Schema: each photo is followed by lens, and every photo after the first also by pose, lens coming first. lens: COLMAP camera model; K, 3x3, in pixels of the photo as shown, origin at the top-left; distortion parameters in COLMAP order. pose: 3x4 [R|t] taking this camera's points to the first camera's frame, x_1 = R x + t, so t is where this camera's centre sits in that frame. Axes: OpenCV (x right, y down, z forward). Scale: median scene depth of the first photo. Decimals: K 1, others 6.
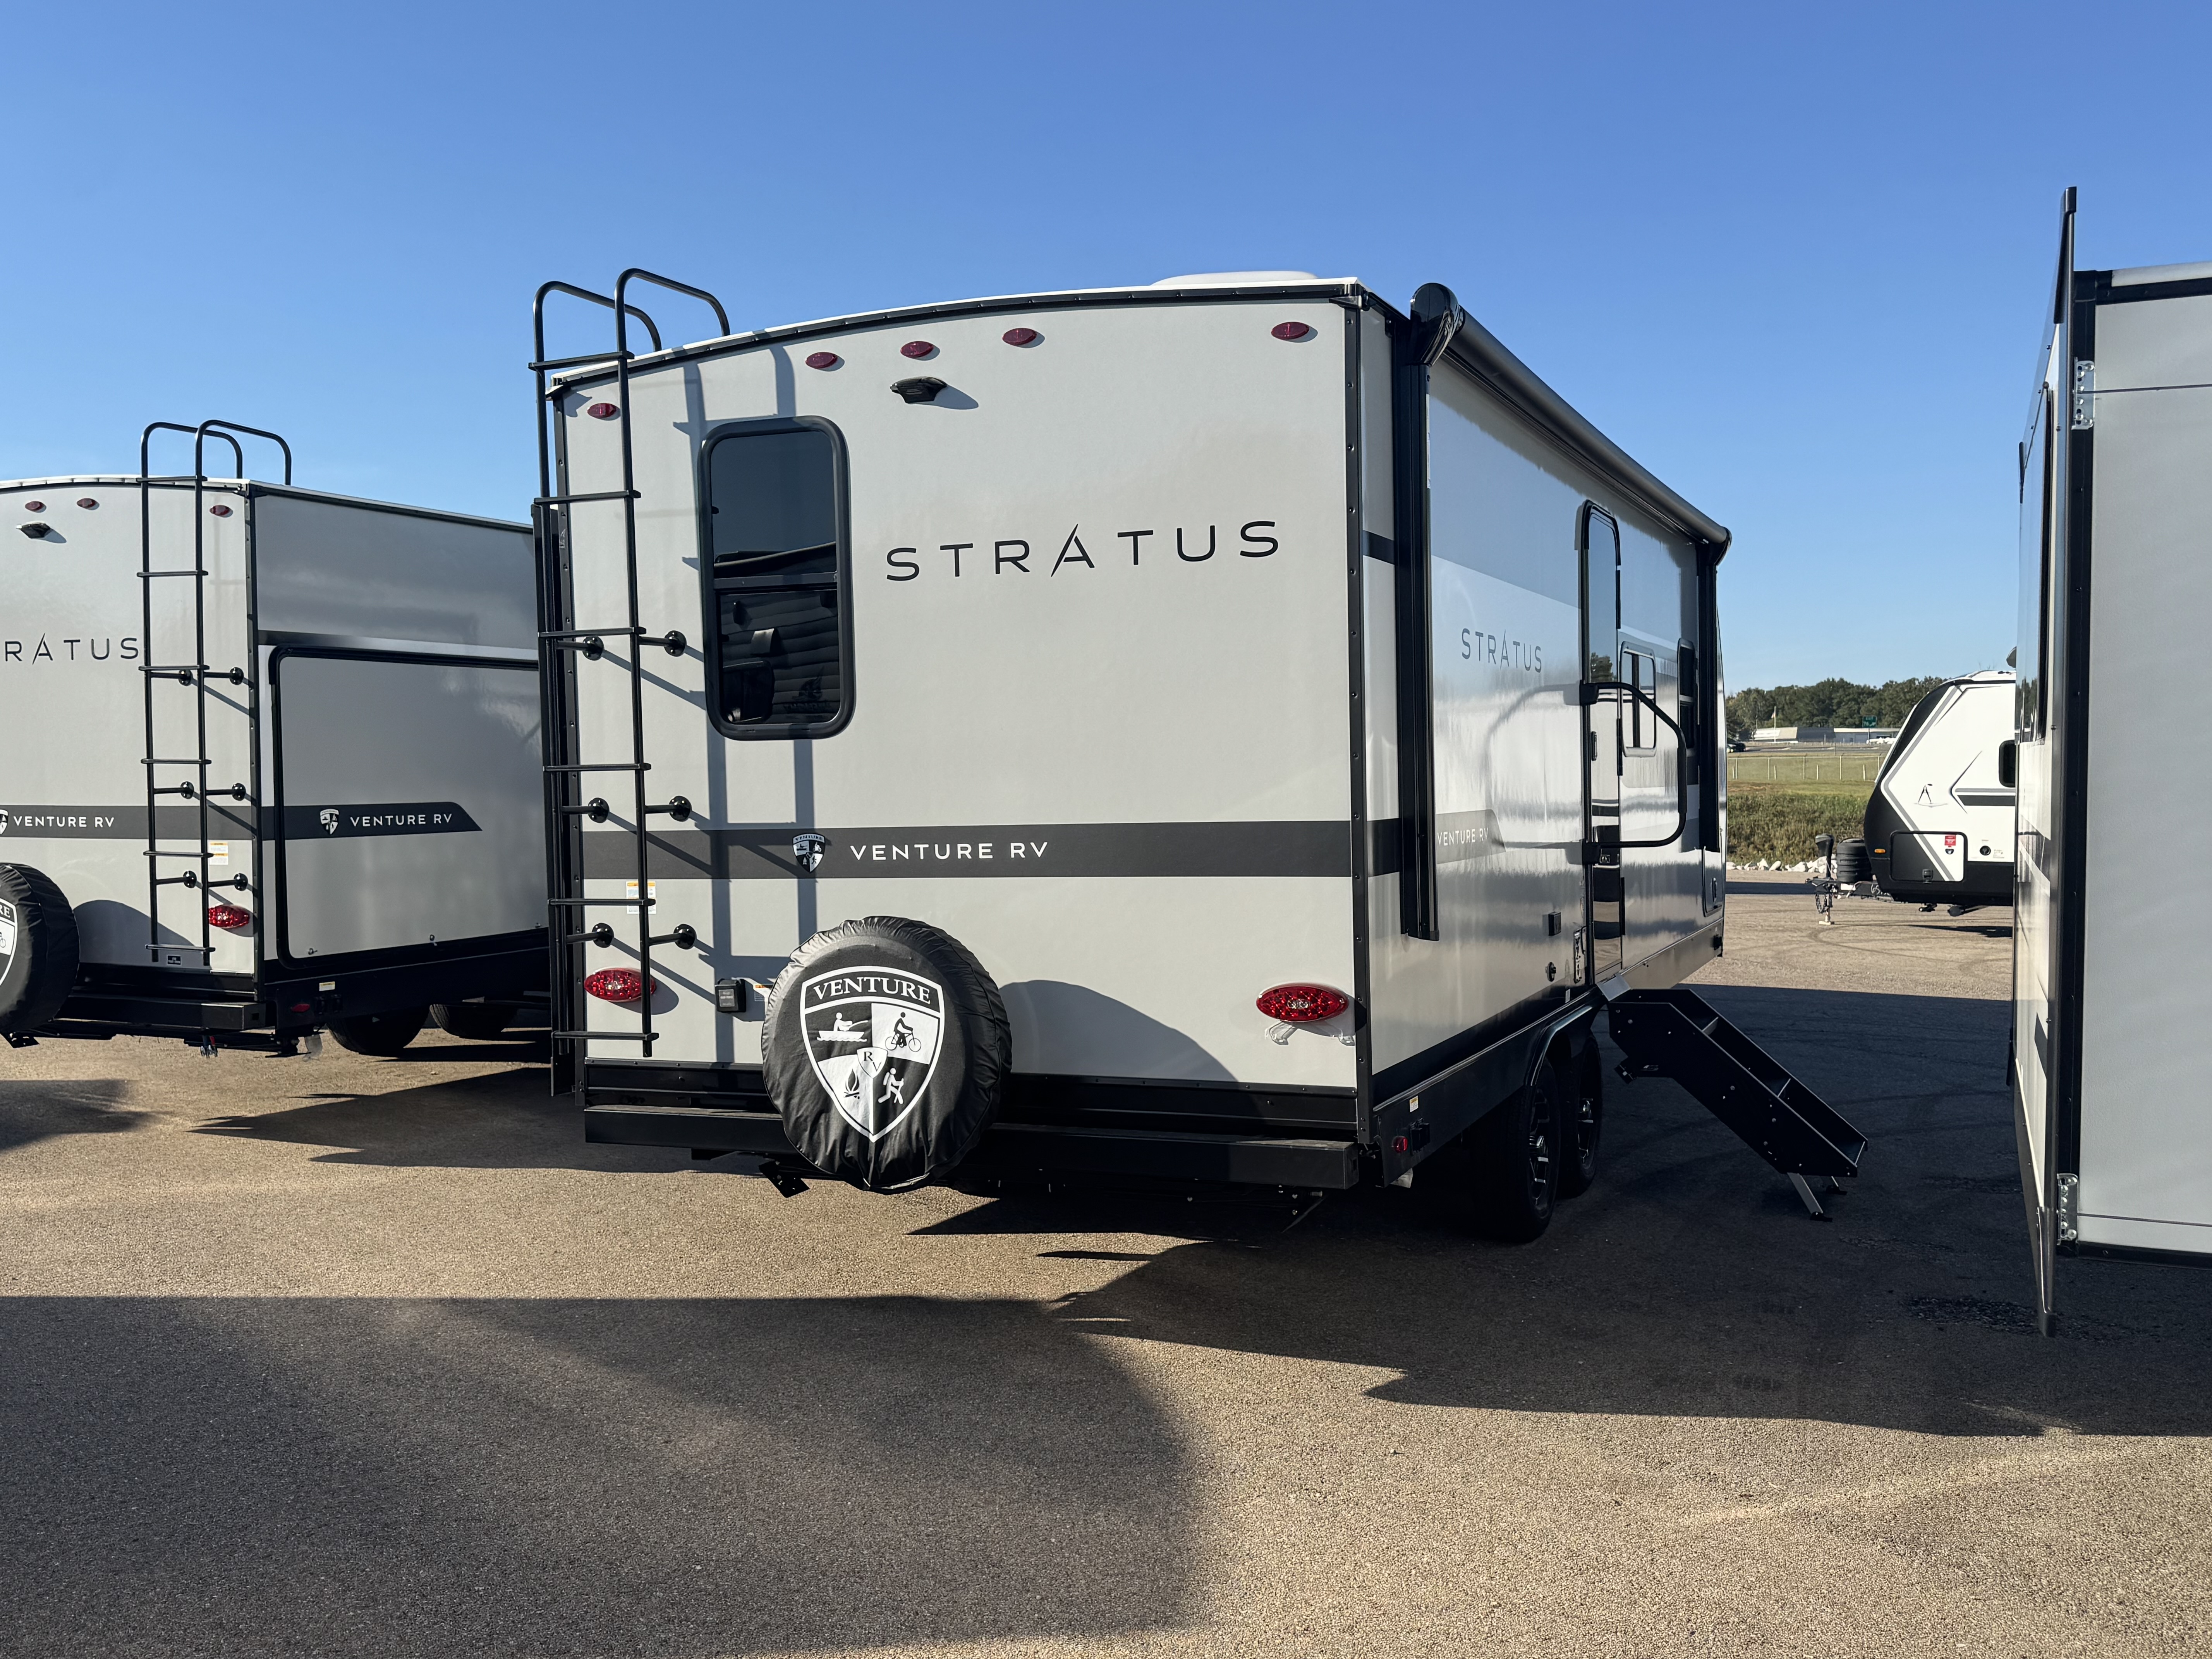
lens RADIAL K [[2016.6, 0, 1106.0], [0, 2016.6, 829.5], [0, 0, 1]] dist [0.117515, -0.232958]
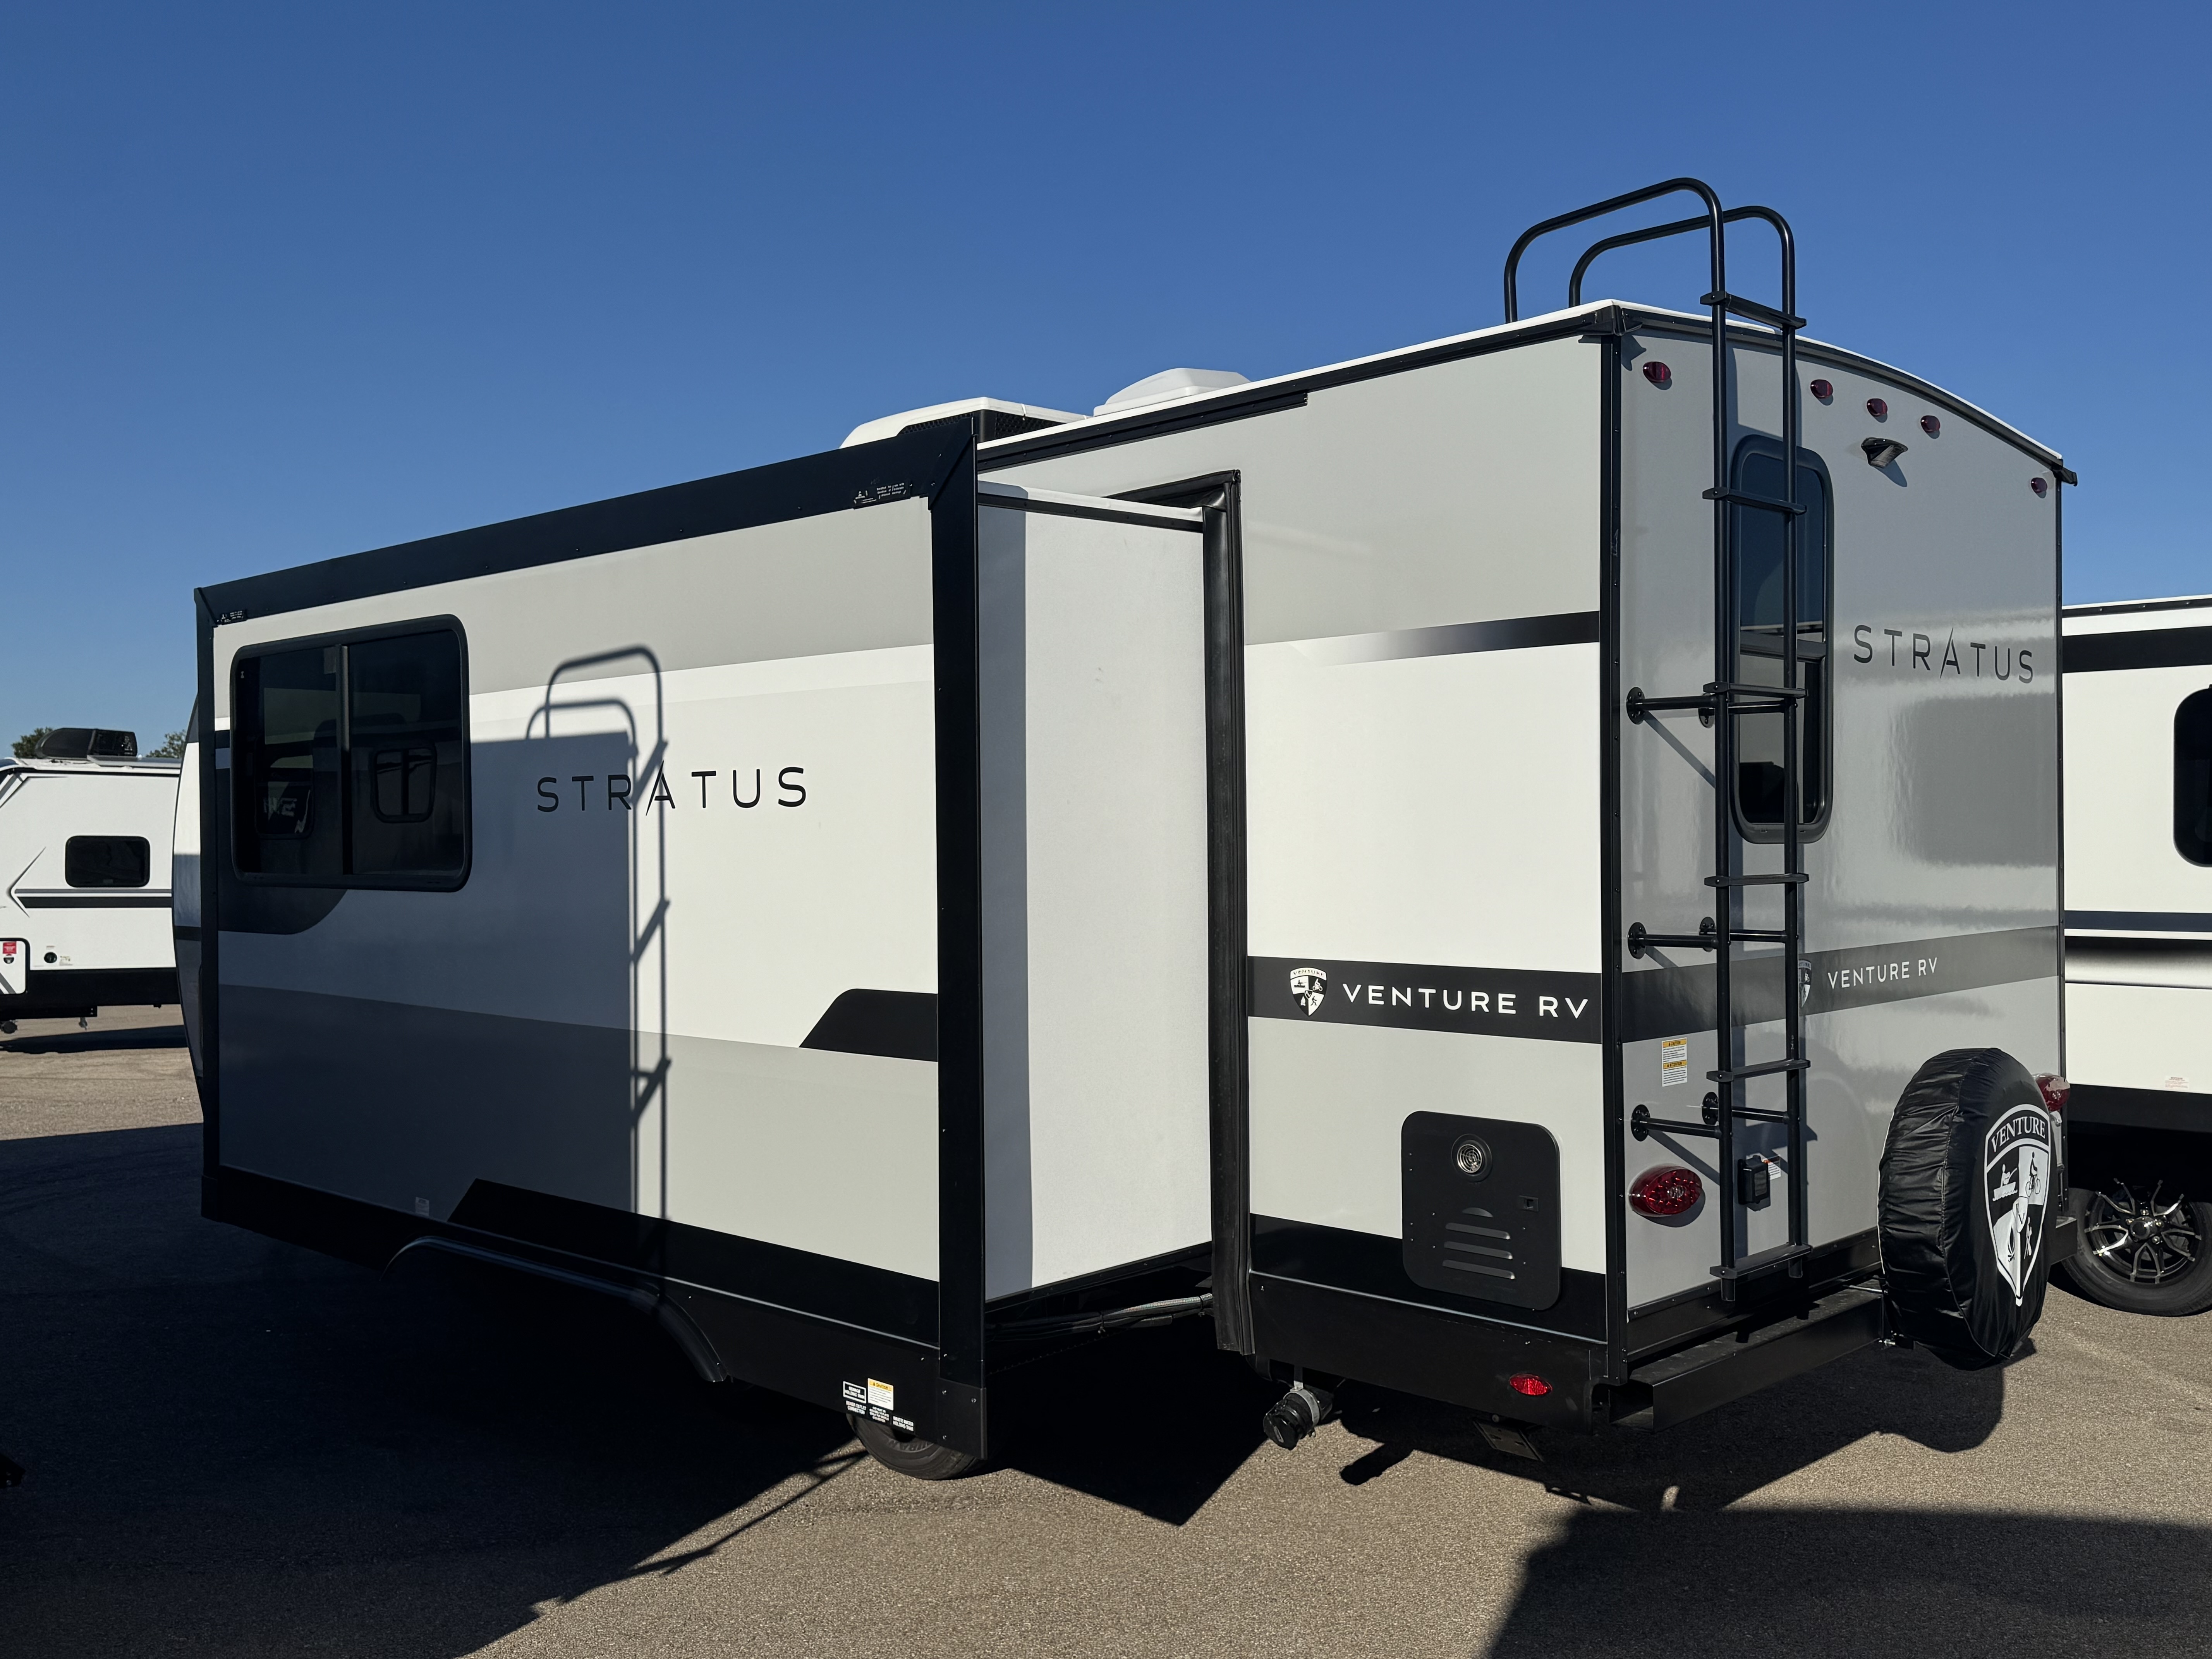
lens RADIAL K [[2016.6, 0, 1106.0], [0, 2016.6, 829.5], [0, 0, 1]] dist [0.117515, -0.232958]
pose [[0.357121, 0.013327, 0.933963, -0.885106], [0.029550, 0.999237, -0.025557, -0.033370], [-0.933591, 0.036726, 0.356454, 0.852944]]
